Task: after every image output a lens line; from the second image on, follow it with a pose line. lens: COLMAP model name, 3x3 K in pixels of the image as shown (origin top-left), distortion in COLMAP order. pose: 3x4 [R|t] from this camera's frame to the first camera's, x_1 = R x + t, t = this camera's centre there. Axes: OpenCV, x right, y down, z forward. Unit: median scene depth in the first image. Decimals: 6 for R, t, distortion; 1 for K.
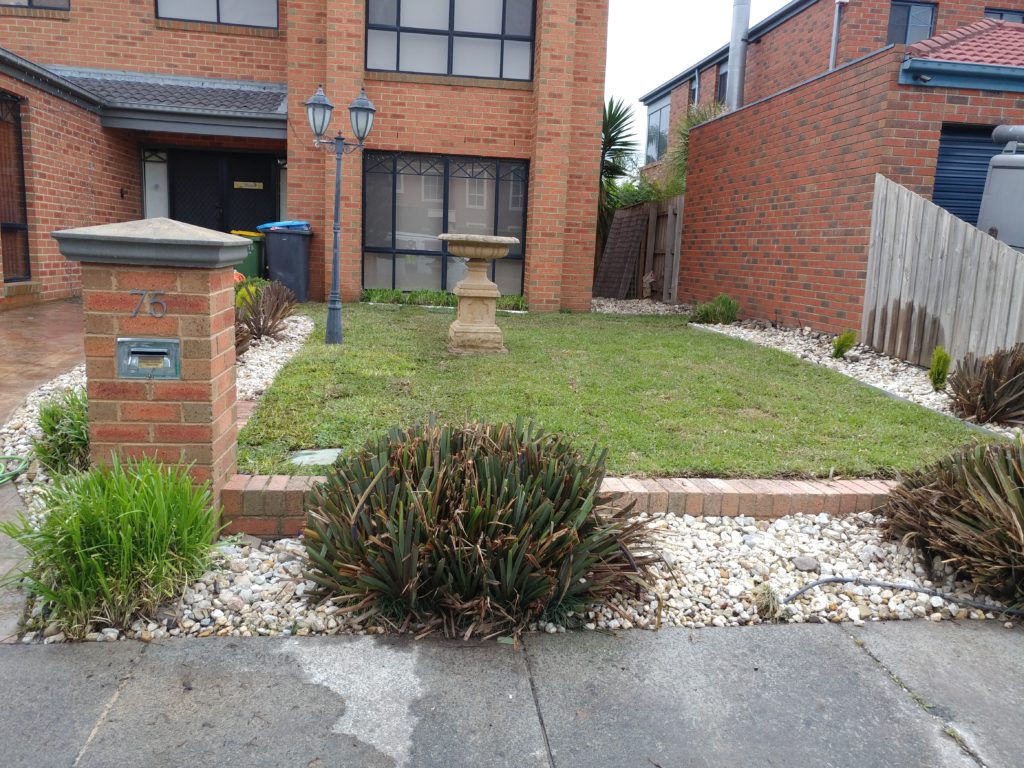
lens RADIAL K [[811.9, 0, 512.0], [0, 811.9, 384.0], [0, 0, 1]] dist [0.010624, -0.036120]
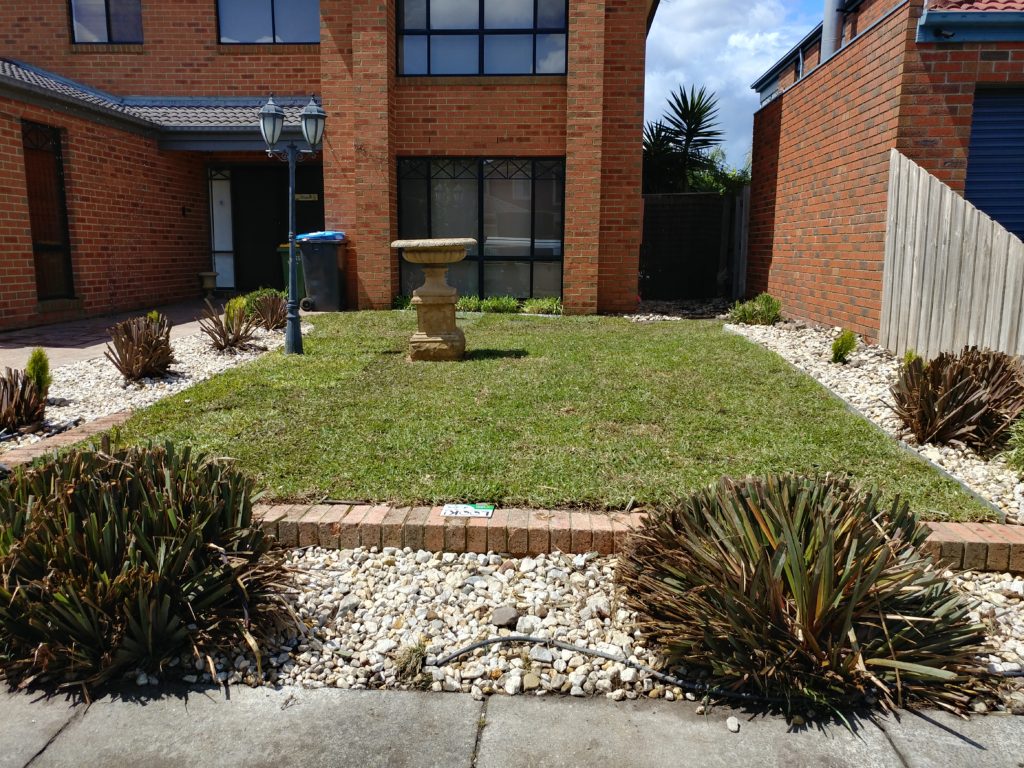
lens RADIAL K [[816.4, 0, 512.0], [0, 816.4, 384.0], [0, 0, 1]] dist [-0.019826, 0.002116]
pose [[0.979417, -0.004053, -0.201808, 0.159291], [0.003071, 0.999982, -0.005182, -0.004040], [0.201825, 0.004455, 0.979411, 0.052908]]
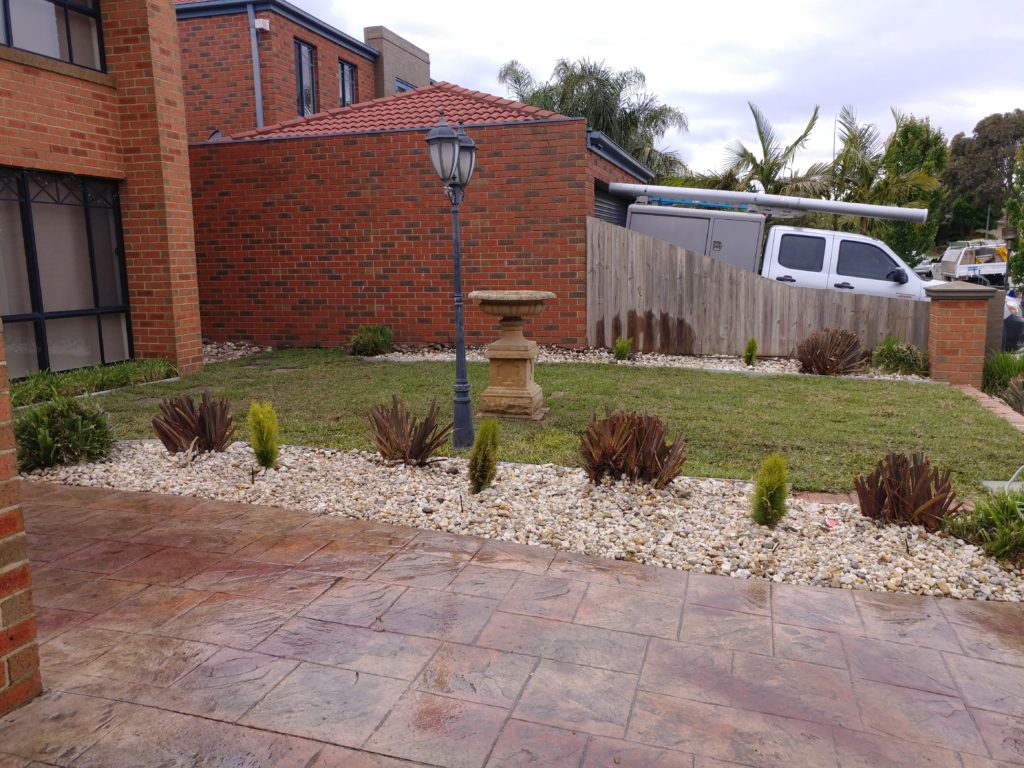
lens RADIAL K [[823.1, 0, 512.0], [0, 823.1, 384.0], [0, 0, 1]] dist [0.003917, 0.073567]
pose [[0.417789, -0.191549, 0.888122, -0.572100], [0.186153, 0.974831, 0.122681, -0.125292], [-0.889269, 0.114072, 0.442931, 0.379048]]
